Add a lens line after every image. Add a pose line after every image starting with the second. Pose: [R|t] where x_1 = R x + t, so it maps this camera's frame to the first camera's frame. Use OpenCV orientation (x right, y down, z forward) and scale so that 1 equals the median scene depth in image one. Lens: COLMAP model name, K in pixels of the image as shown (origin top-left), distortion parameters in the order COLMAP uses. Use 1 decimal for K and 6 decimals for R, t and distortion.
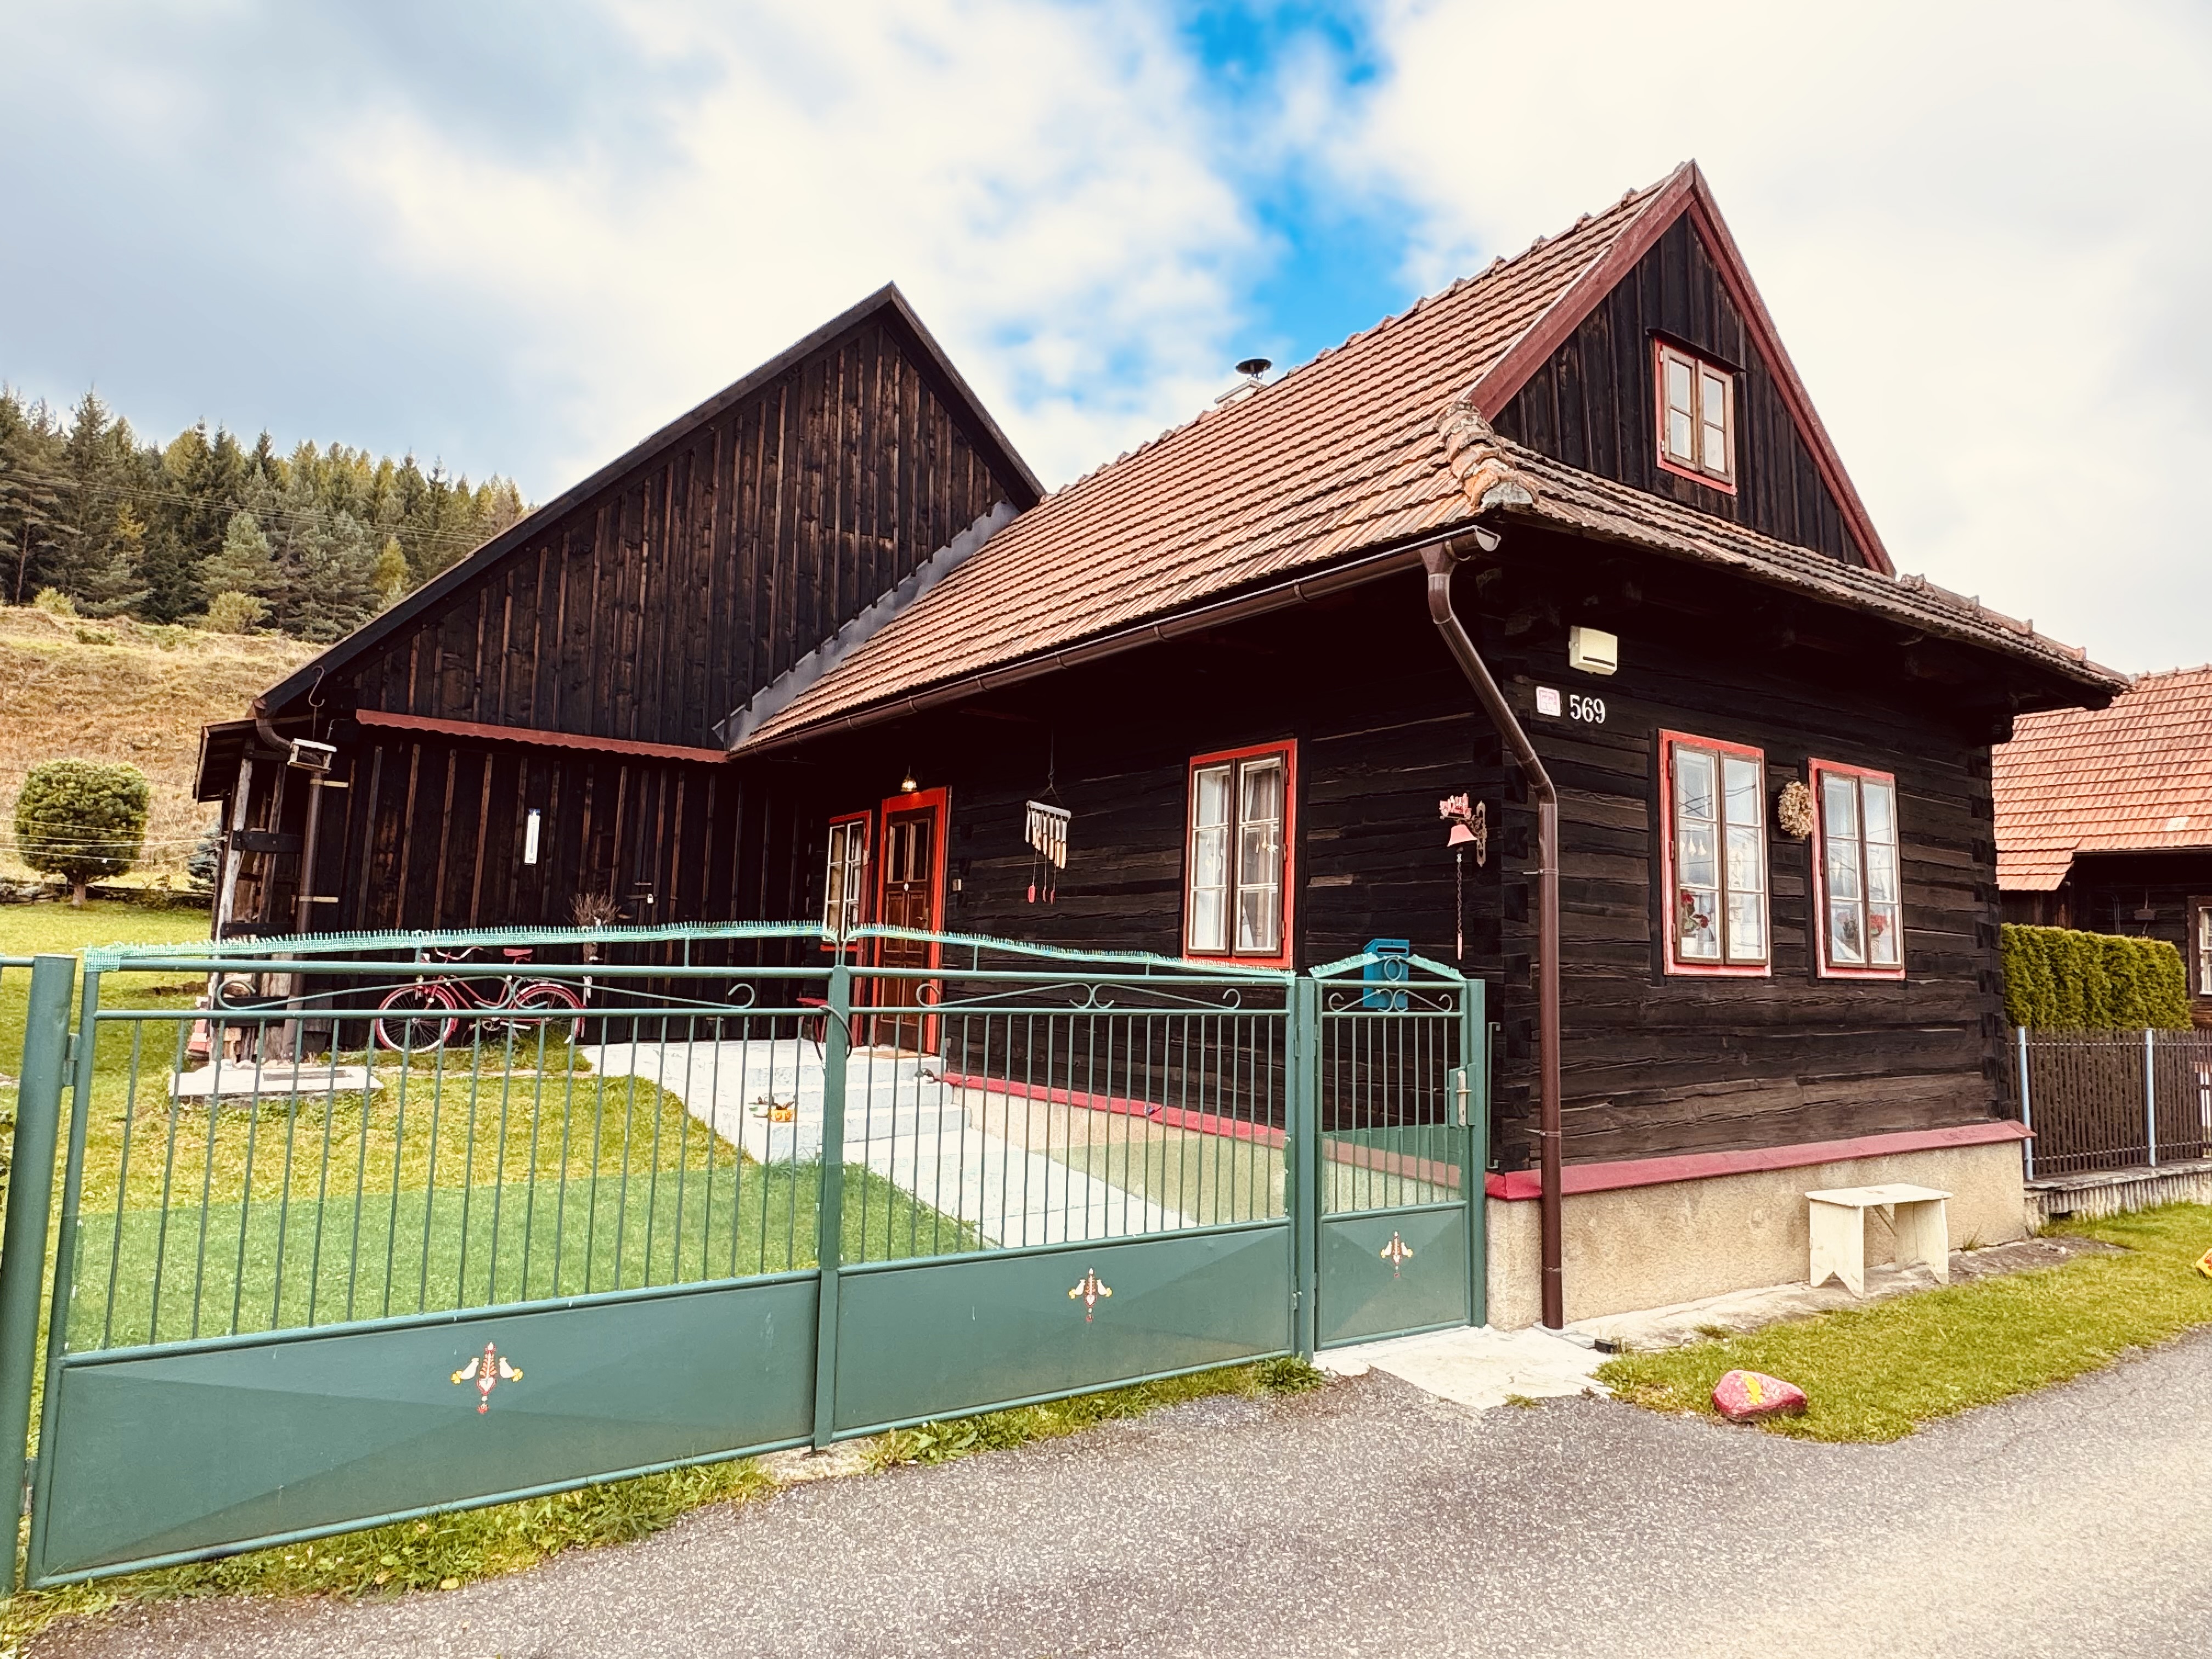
lens RADIAL K [[1343.2, 0, 1106.0], [0, 1343.2, 829.5], [0, 0, 1]] dist [-0.000431, 0.000691]
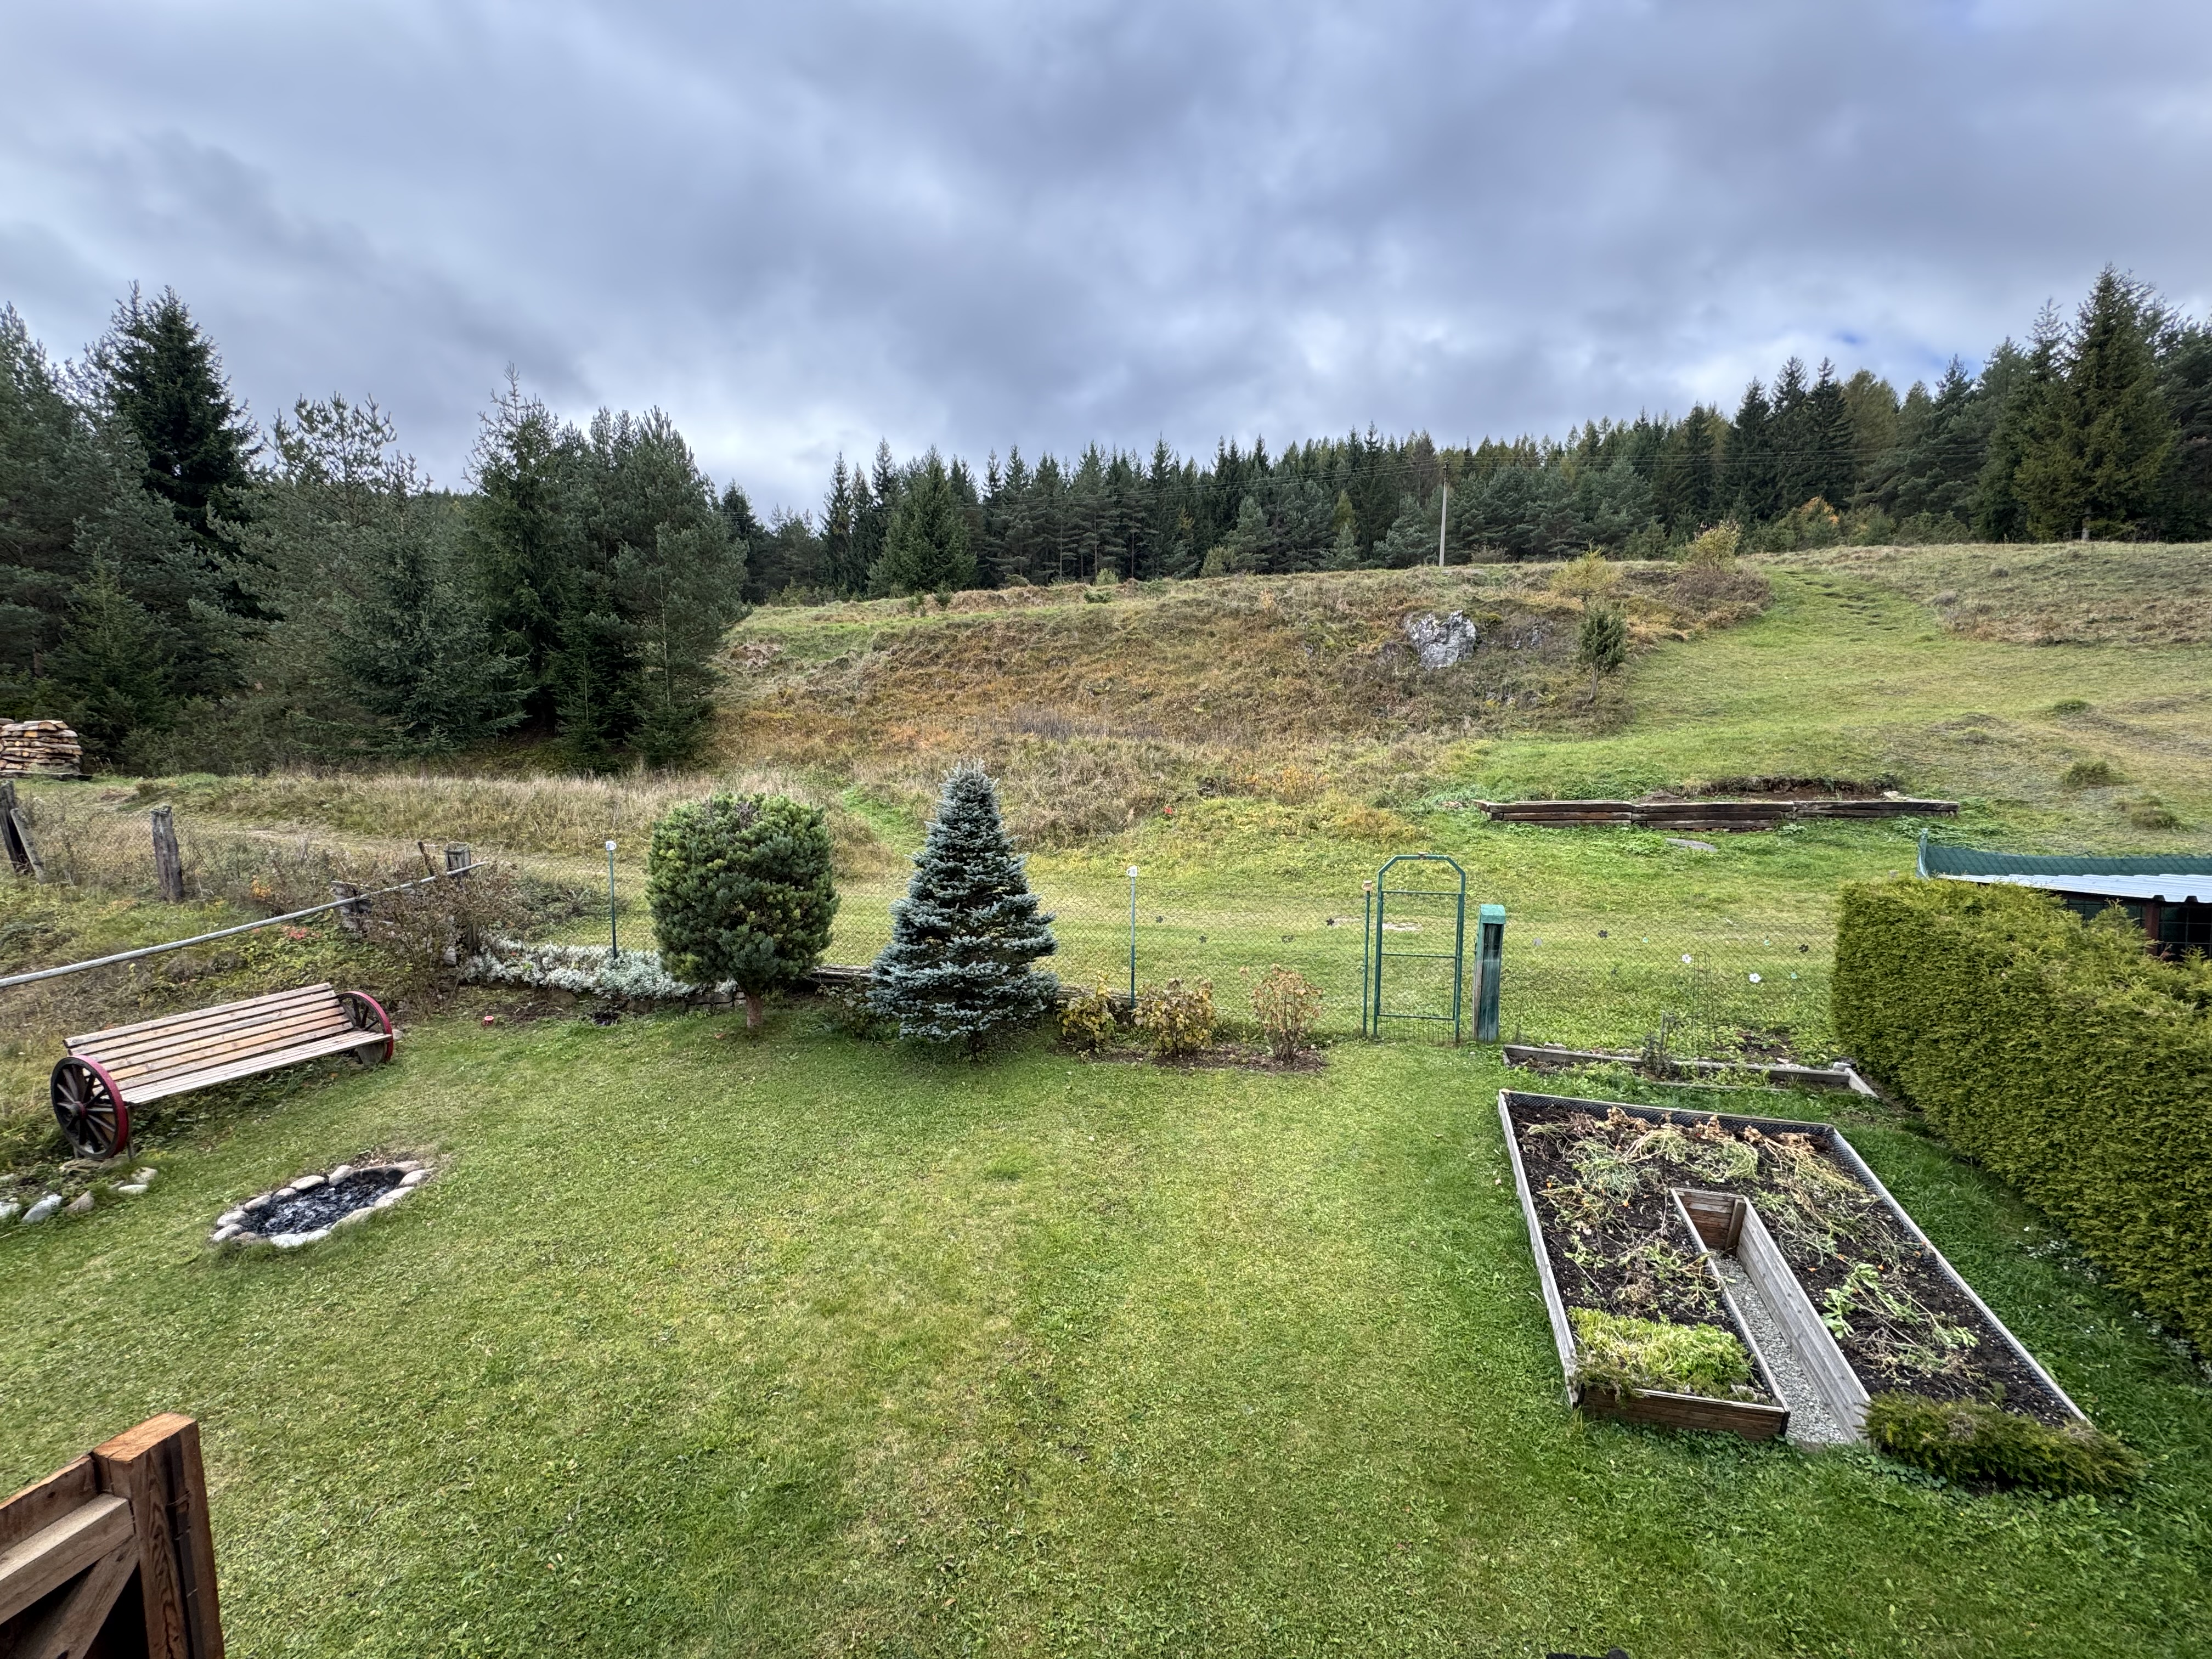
lens RADIAL K [[867.1, 0, 1087.7], [0, 867.1, 830.6], [0, 0, 1]] dist [-0.000596, 0.000028]
pose [[0.698984, 0.034724, -0.714294, -1.063027], [0.085796, 0.987535, 0.131965, -0.216650], [0.709972, -0.153525, 0.687291, 2.386200]]
